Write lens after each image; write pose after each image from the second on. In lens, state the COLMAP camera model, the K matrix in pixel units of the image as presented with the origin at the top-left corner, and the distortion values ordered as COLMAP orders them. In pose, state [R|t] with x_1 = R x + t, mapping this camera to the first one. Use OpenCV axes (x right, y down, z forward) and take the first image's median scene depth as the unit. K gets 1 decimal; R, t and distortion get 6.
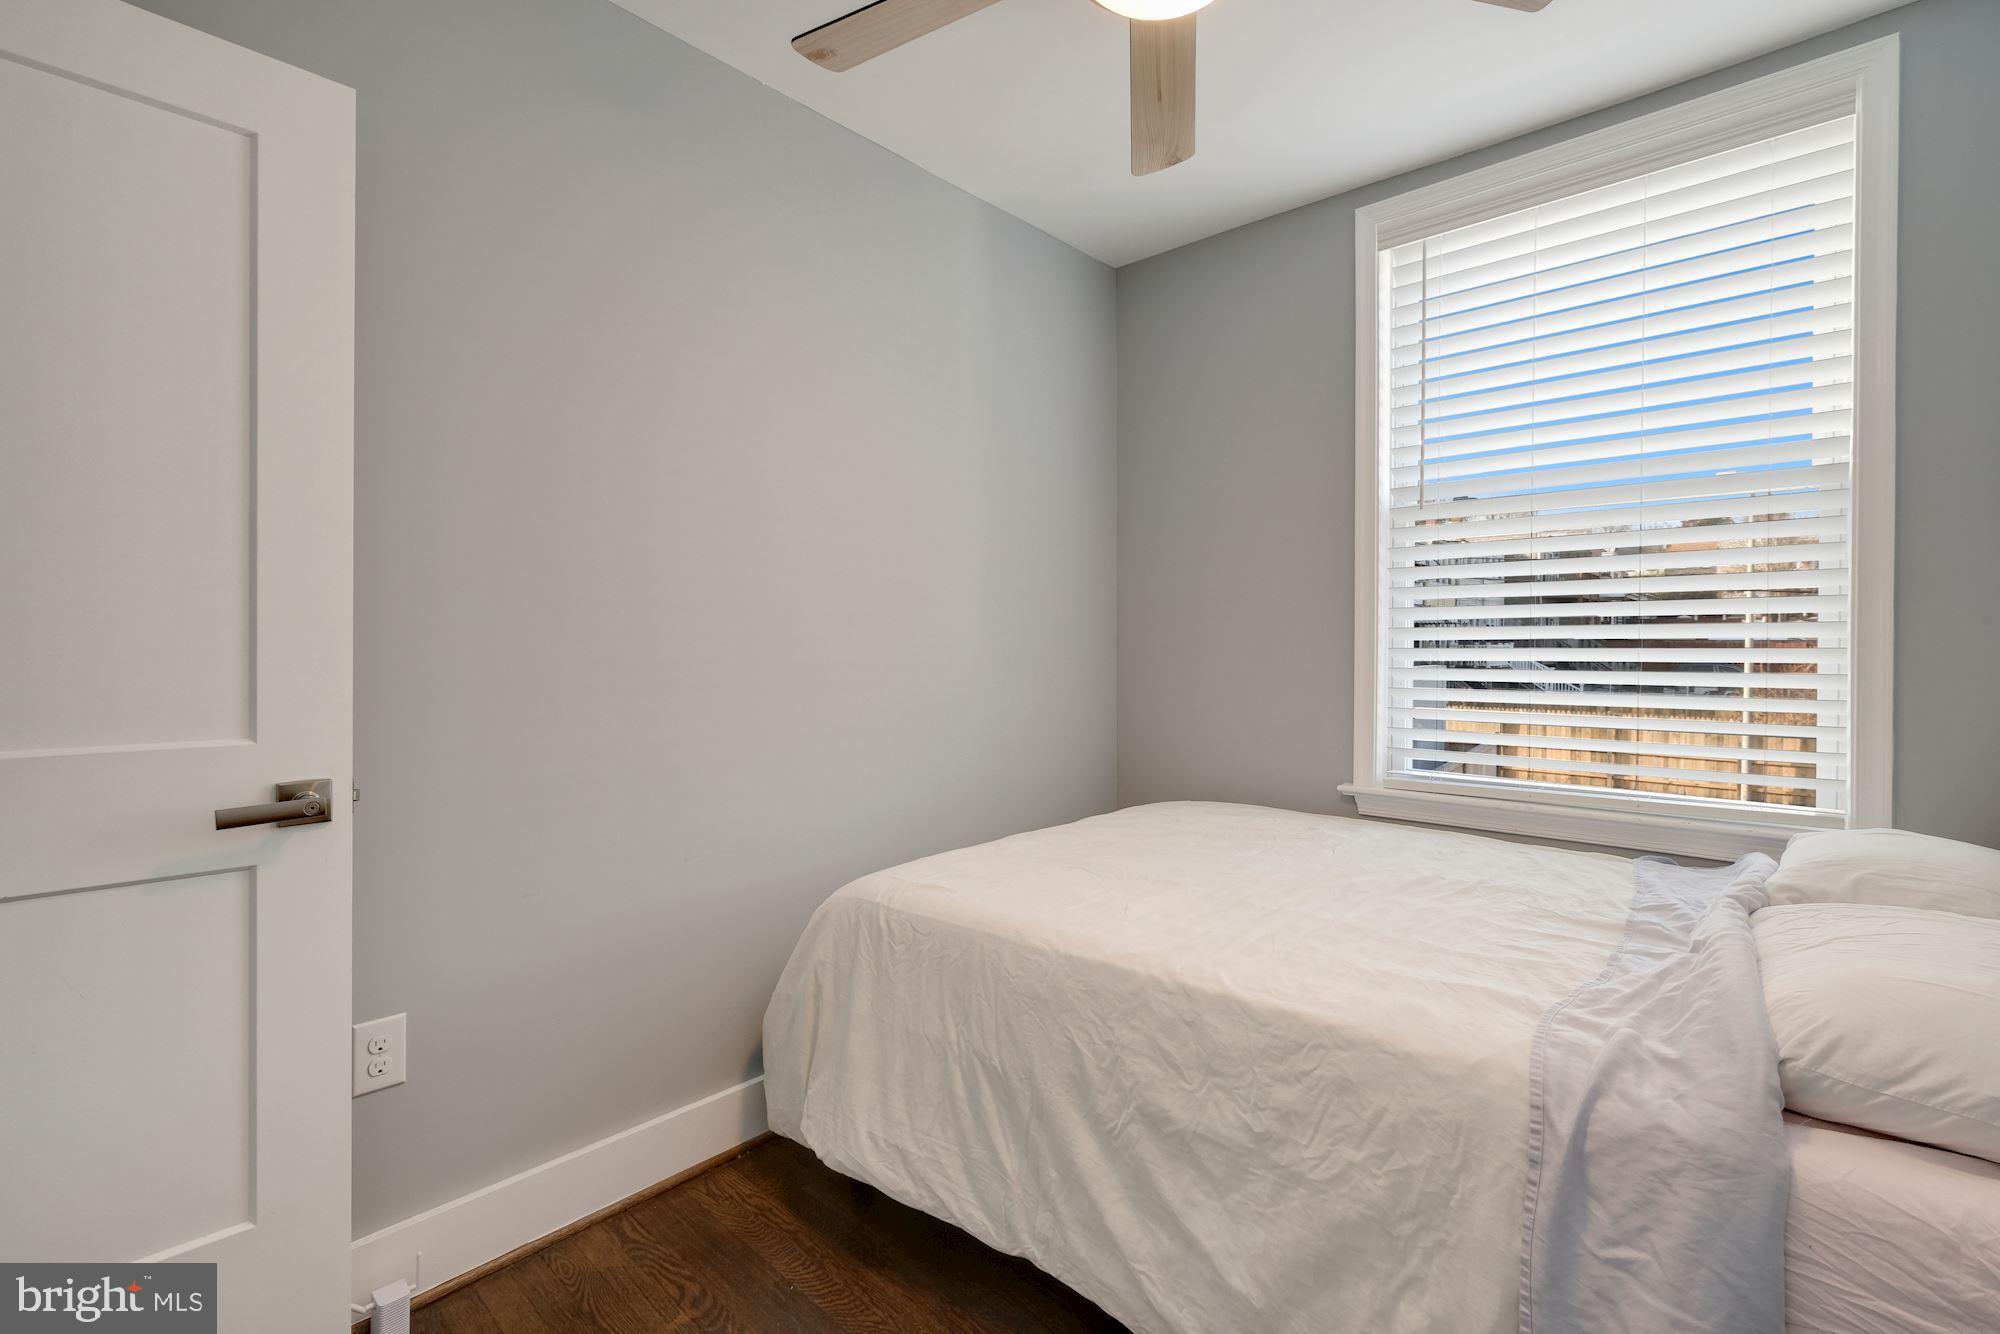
lens RADIAL K [[889.2, 0, 1010.7], [0, 889.2, 649.7], [0, 0, 1]] dist [0.000924, -0.000871]
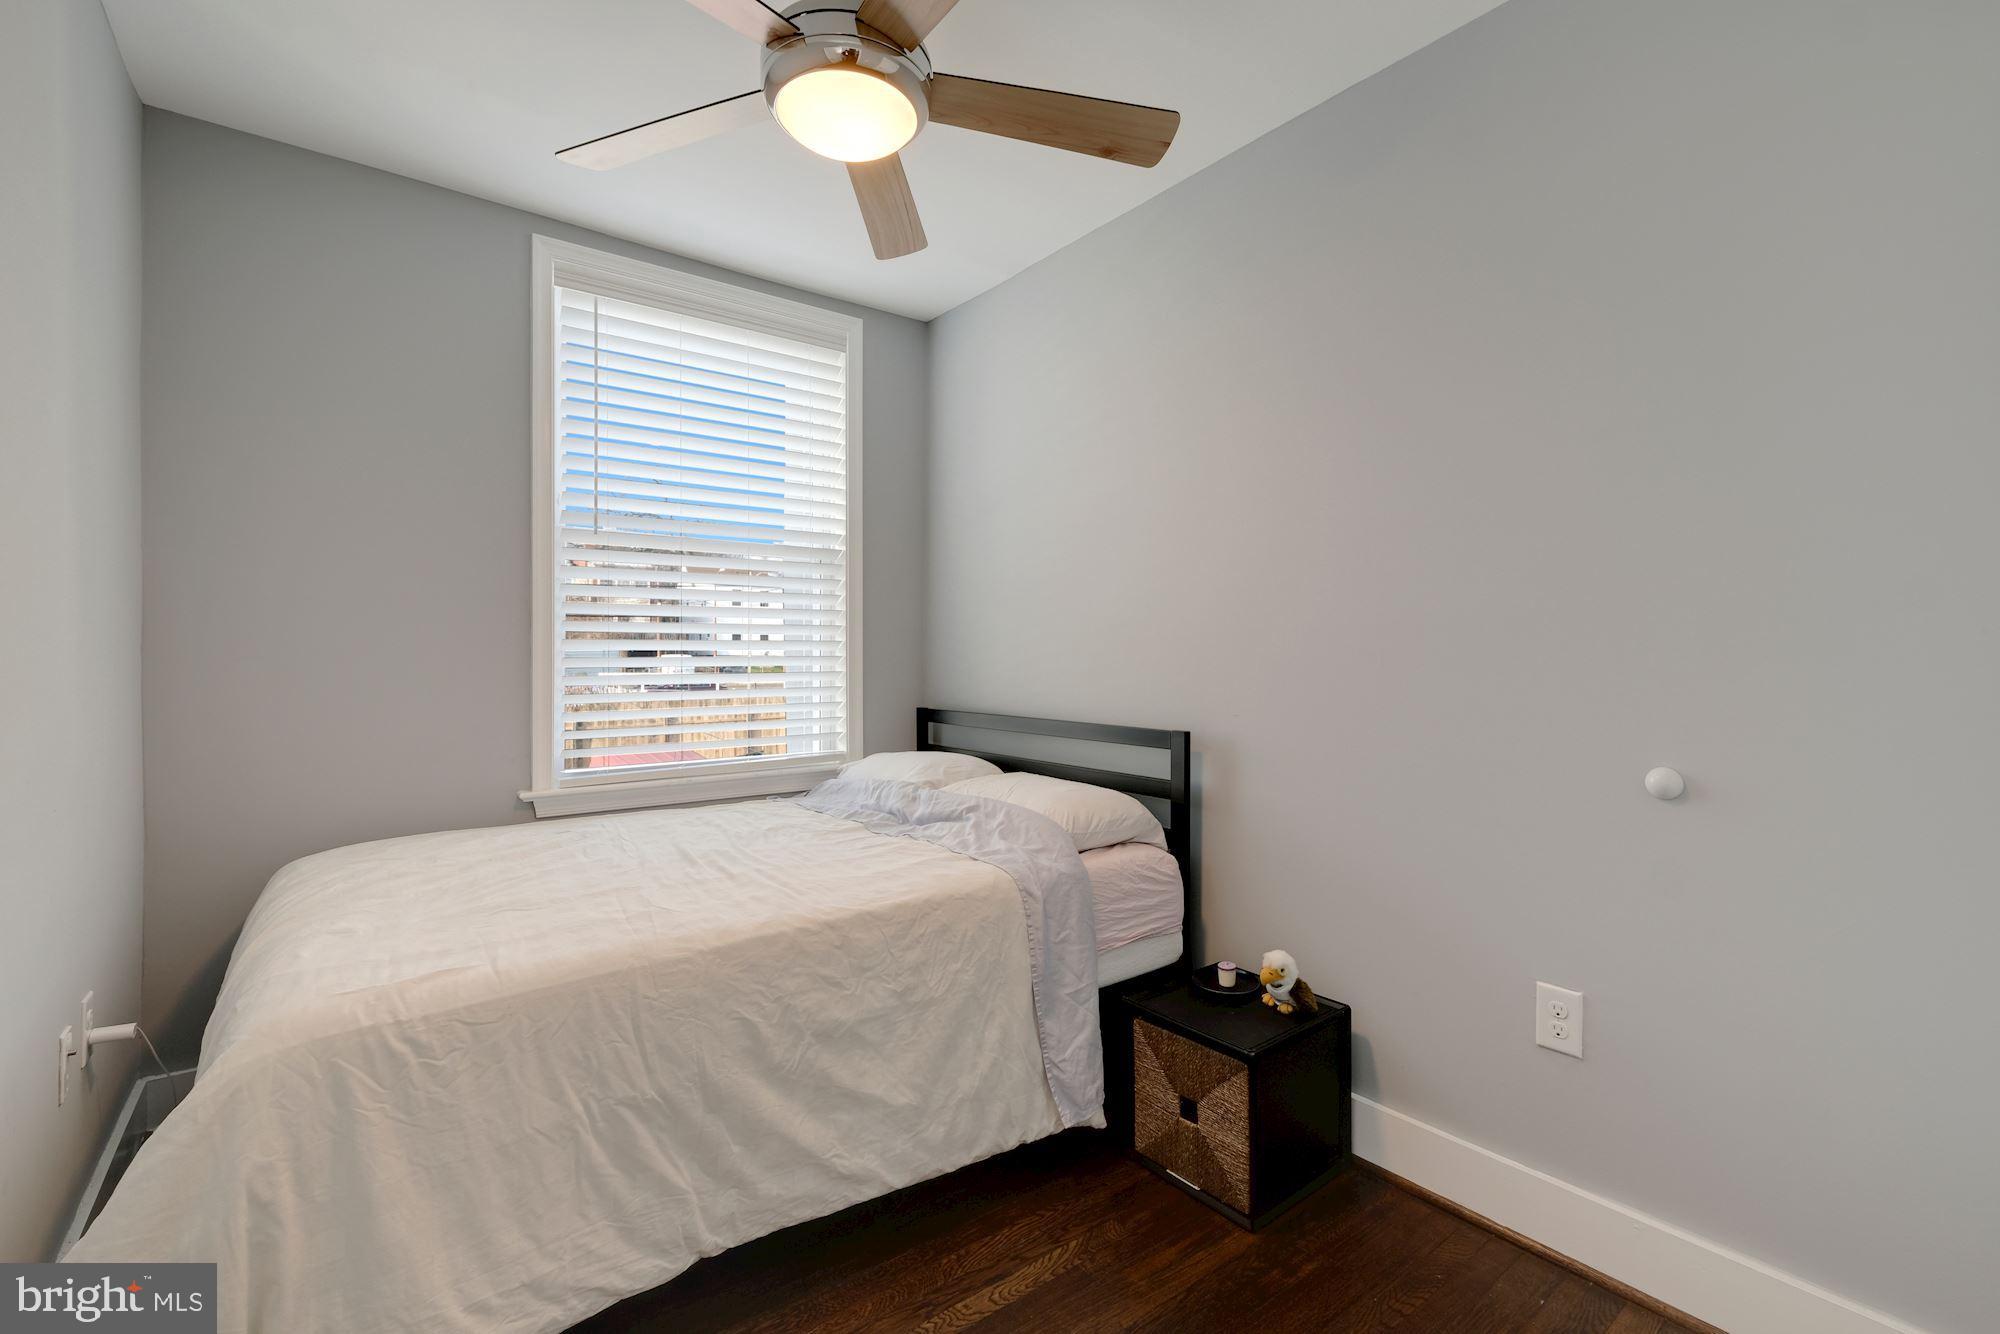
lens RADIAL K [[889.2, 0, 1012.7], [0, 889.2, 659.8], [0, 0, 1]] dist [0.000924, -0.000871]
pose [[0.168452, -0.006447, 0.985689, -0.991470], [0.007390, 0.999959, 0.005278, -0.001575], [-0.985682, 0.006395, 0.168492, 0.512245]]
